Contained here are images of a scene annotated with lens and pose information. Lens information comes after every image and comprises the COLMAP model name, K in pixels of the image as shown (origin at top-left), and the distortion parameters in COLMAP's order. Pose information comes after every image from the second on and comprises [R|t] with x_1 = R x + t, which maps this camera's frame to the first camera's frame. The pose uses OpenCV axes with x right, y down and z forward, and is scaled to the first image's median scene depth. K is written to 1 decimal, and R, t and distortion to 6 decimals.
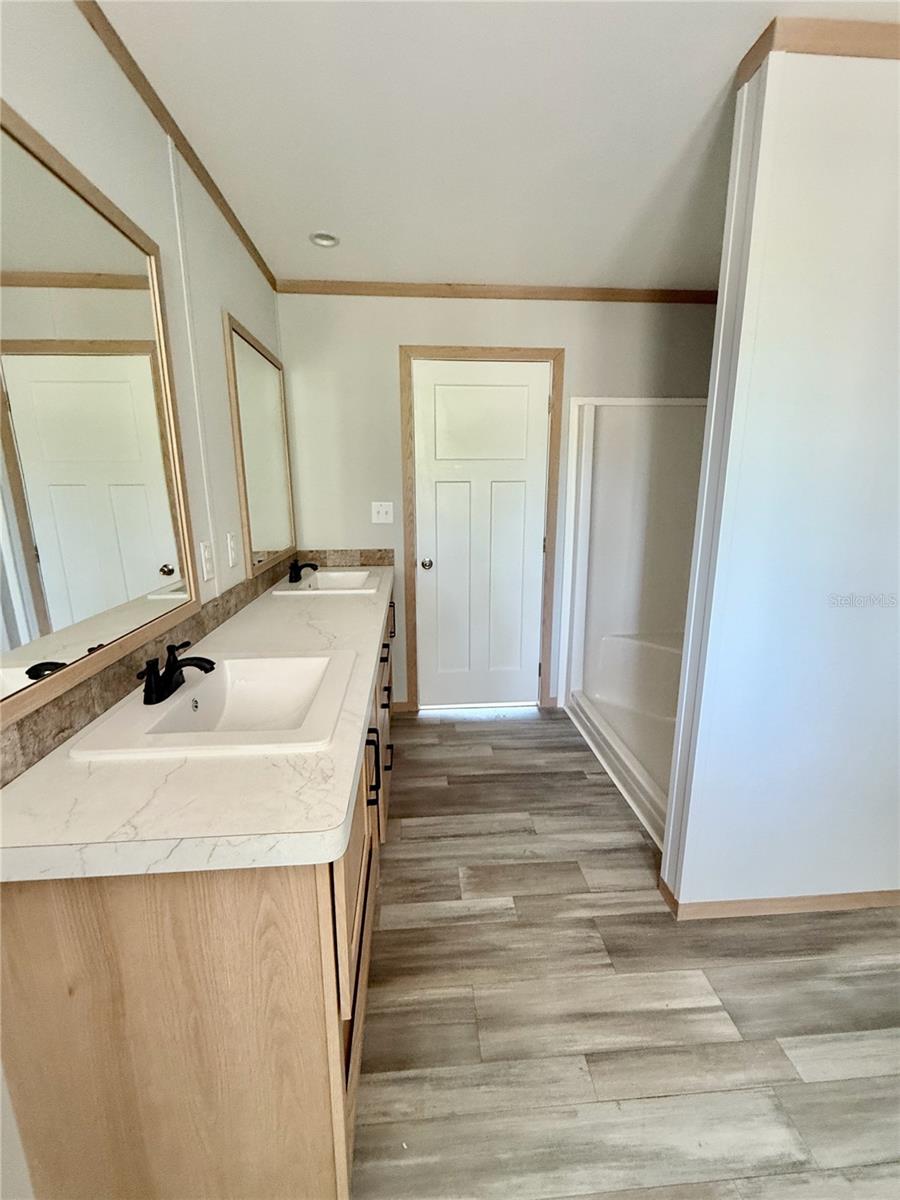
lens RADIAL K [[508.9, 0, 452.0], [0, 508.9, 597.1], [0, 0, 1]] dist [0.001494, 0.000051]
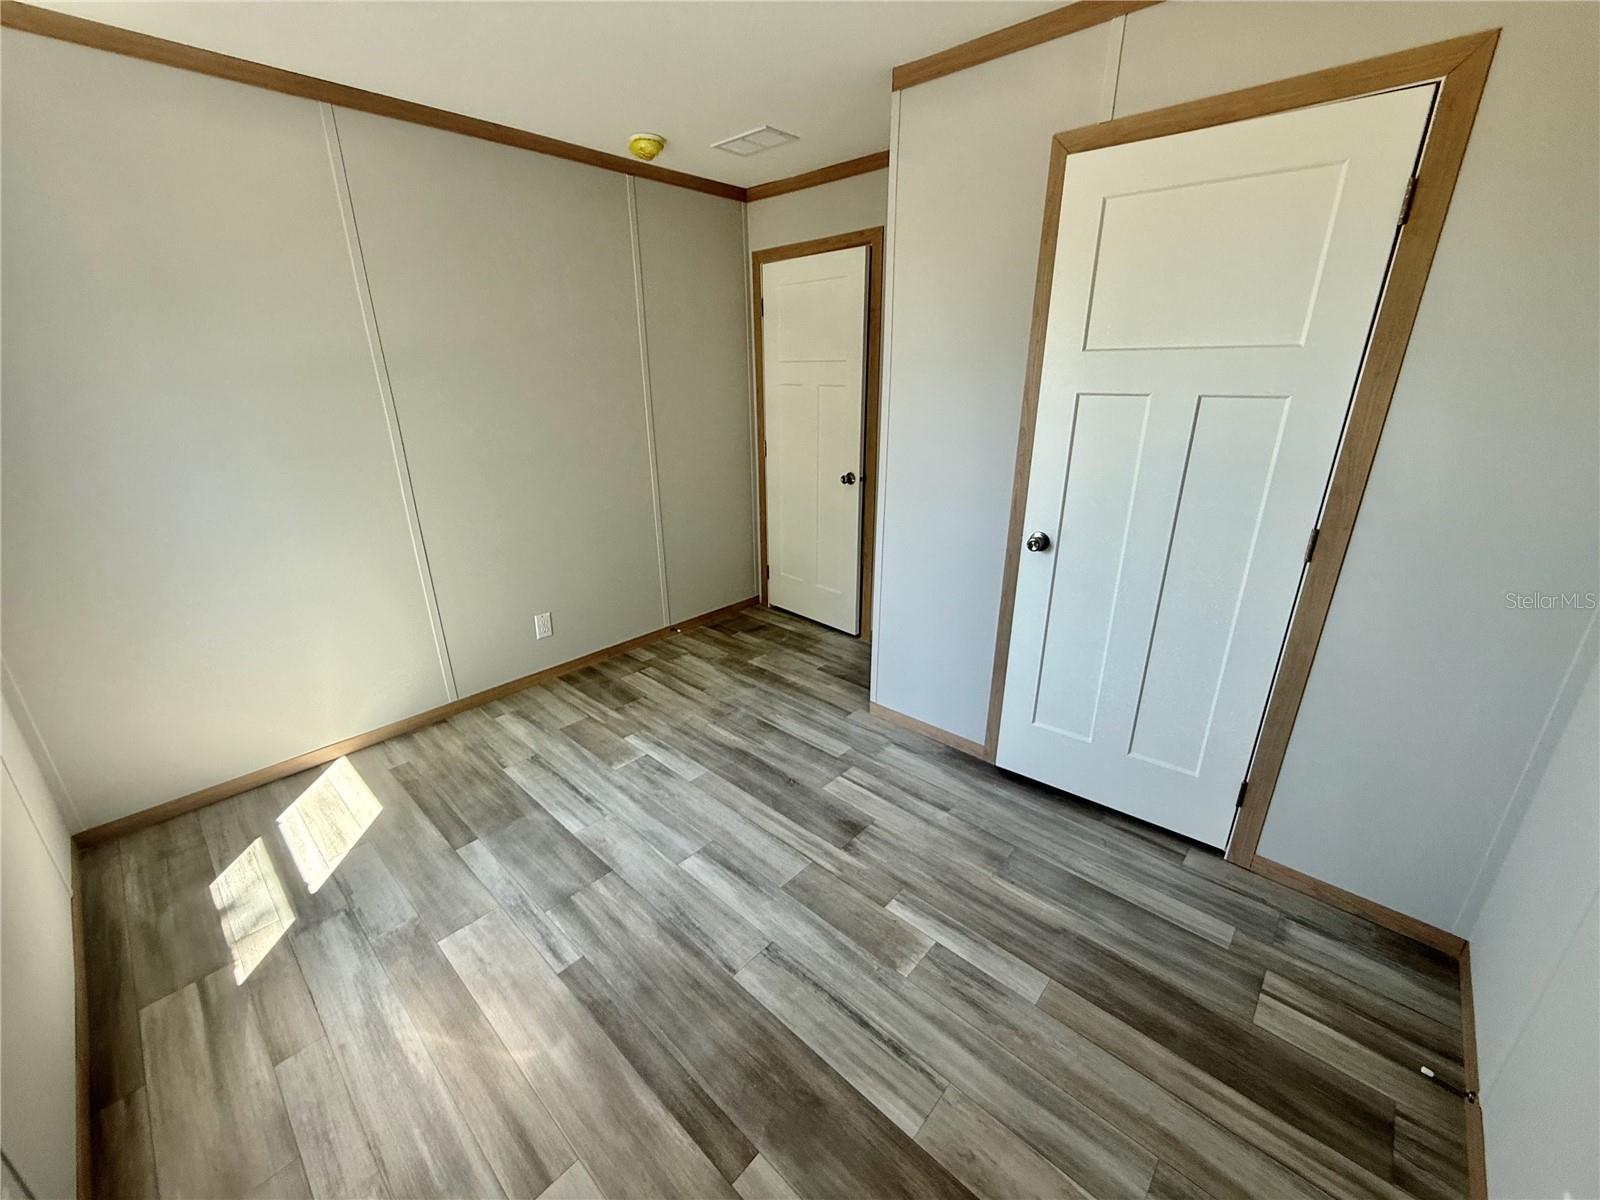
lens RADIAL K [[639.1, 0, 797.2], [0, 639.1, 600.0], [0, 0, 1]] dist [0.001756, 0.000252]
pose [[-0.682099, -0.240970, 0.690416, -0.355254], [0.168560, 0.866910, 0.469100, -0.341807], [-0.711567, 0.436349, -0.550701, 1.322769]]
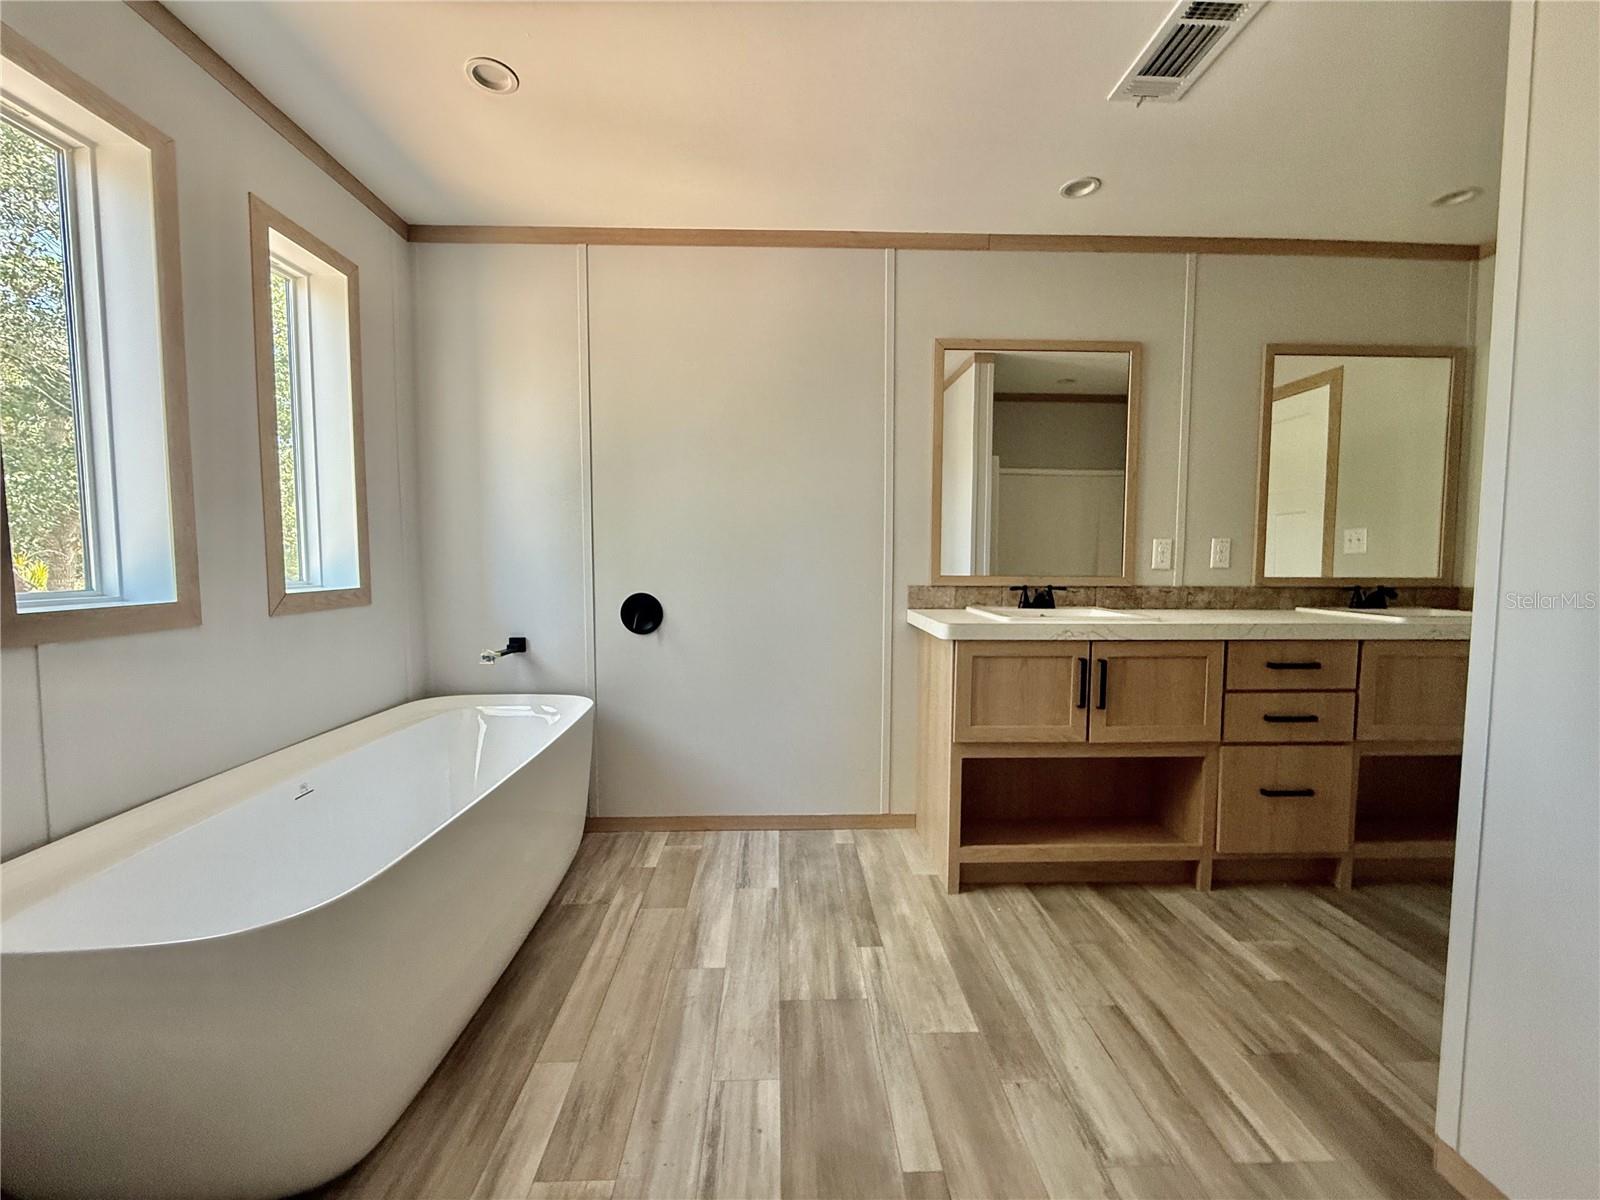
lens RADIAL K [[634.4, 0, 798.6], [0, 634.4, 601.2], [0, 0, 1]] dist [-0.000648, -0.000085]
pose [[-0.044945, 0.069691, -0.996556, 0.973050], [-0.223482, 0.971580, 0.078023, 0.103523], [0.973671, 0.226219, -0.028094, 0.154589]]
